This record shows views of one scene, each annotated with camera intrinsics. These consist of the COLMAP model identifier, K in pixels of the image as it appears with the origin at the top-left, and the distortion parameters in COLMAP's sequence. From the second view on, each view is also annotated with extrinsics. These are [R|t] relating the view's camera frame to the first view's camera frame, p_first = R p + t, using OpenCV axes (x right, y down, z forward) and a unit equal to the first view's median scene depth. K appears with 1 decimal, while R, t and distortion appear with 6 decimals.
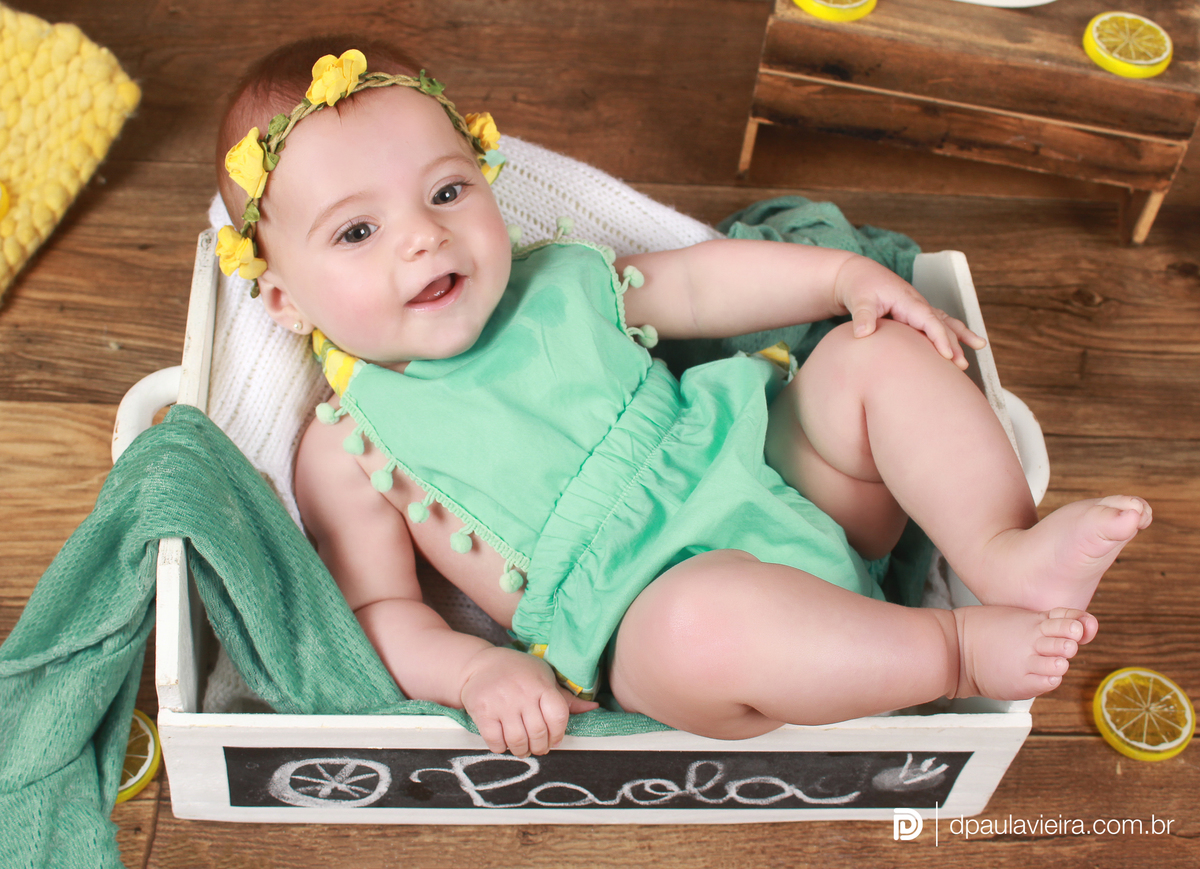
lens RADIAL K [[1787.0, 0, 597.8], [0, 1787.0, 430.4], [0, 0, 1]] dist [-0.045855, 0.000000]
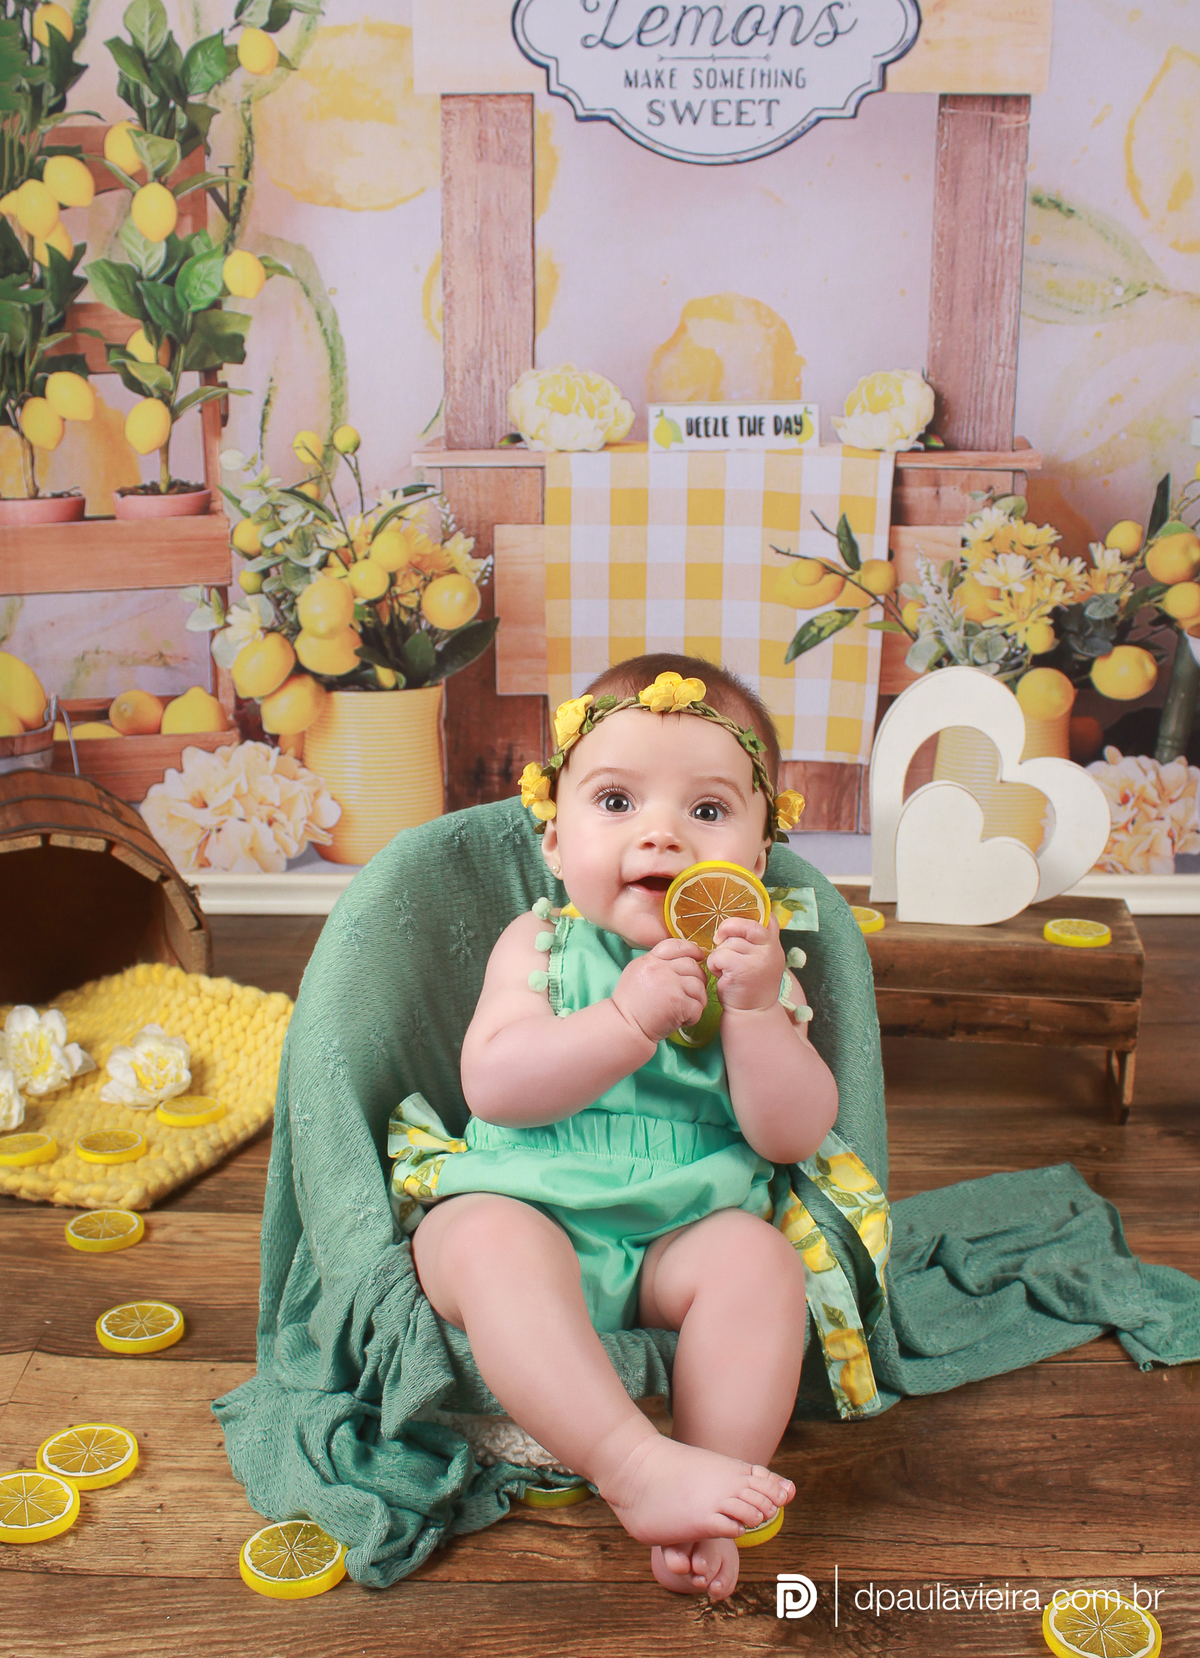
lens RADIAL K [[1731.2, 0, 597.0], [0, 1731.2, 891.9], [0, 0, 1]] dist [-0.111428, 0.000000]
pose [[0.995755, -0.080458, -0.044703, 0.002114], [0.040301, 0.817762, -0.574144, 0.424193], [0.082751, 0.569906, 0.817533, -0.081287]]
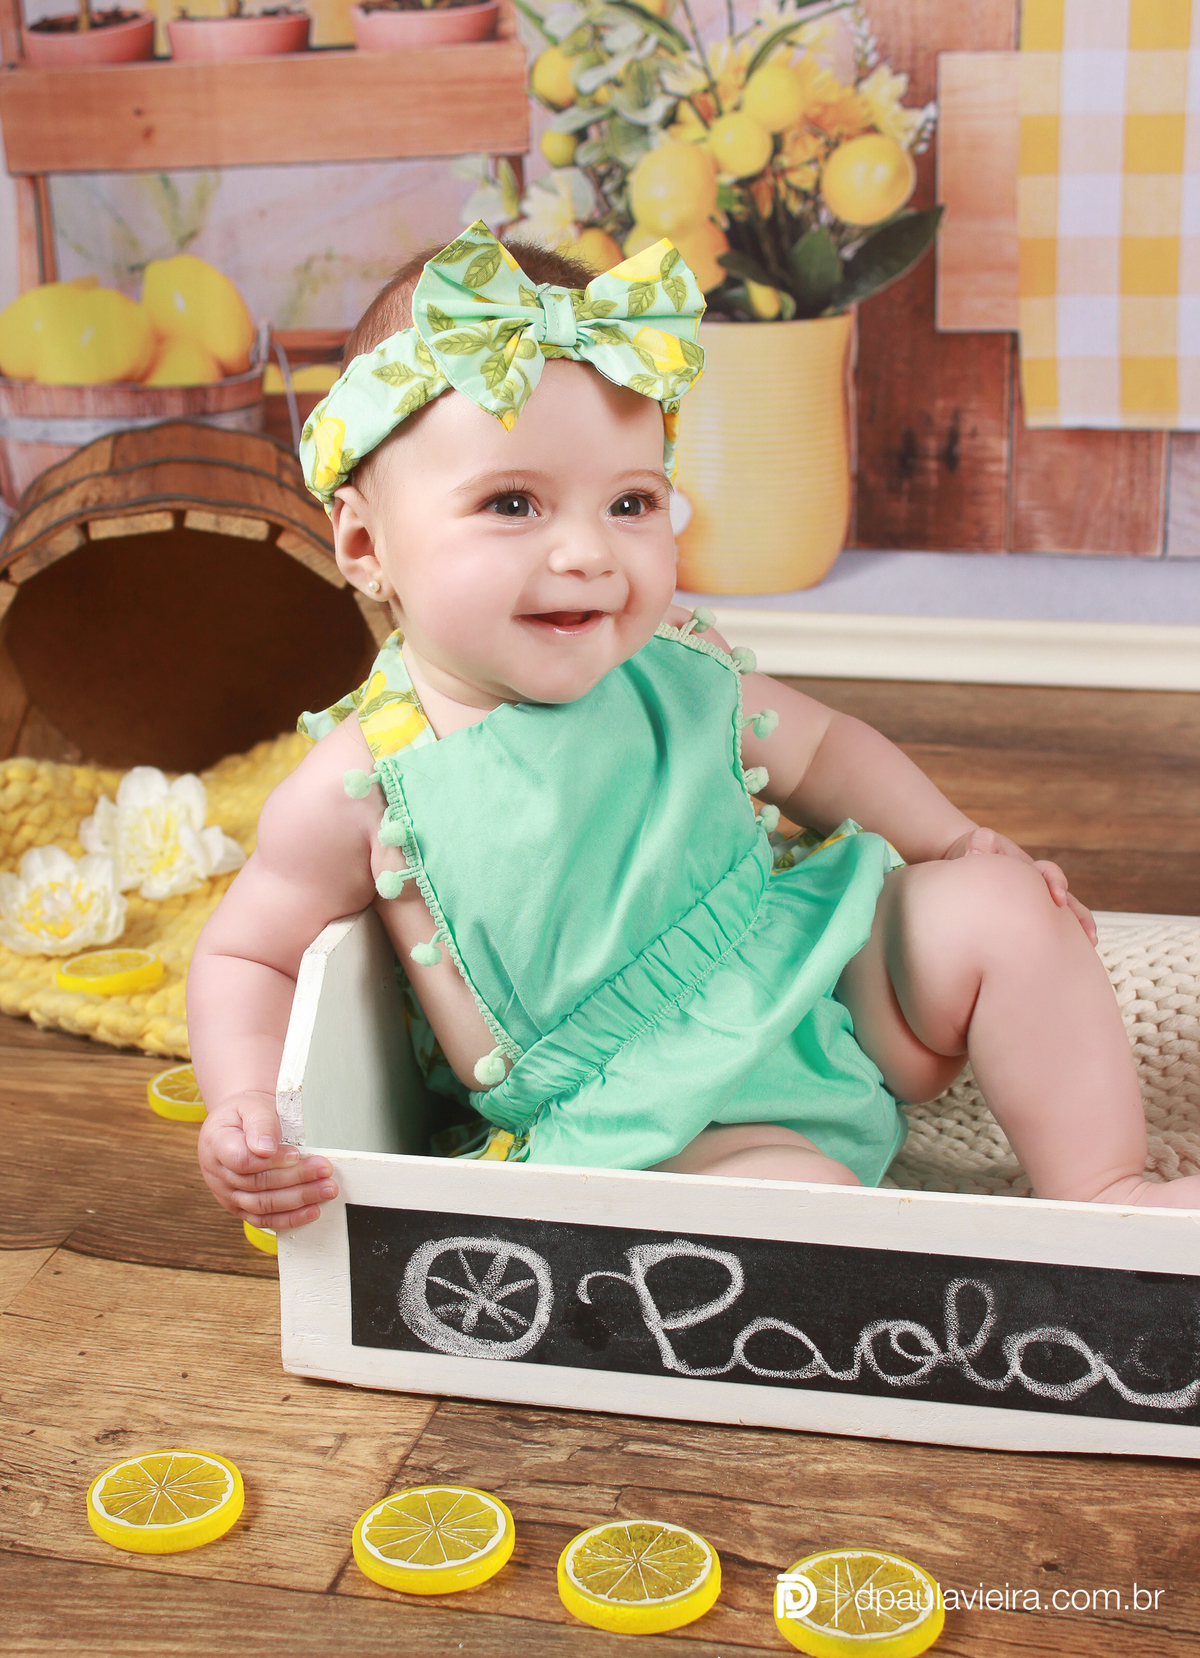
lens RADIAL K [[2714.6, 0, 587.0], [0, 2714.6, 841.7], [0, 0, 1]] dist [-0.016634, 0.000000]
pose [[0.956603, -0.027632, -0.290080, 0.110340], [-0.132756, 0.844851, -0.518269, 0.451797], [0.259396, 0.534288, 0.804519, -0.049591]]
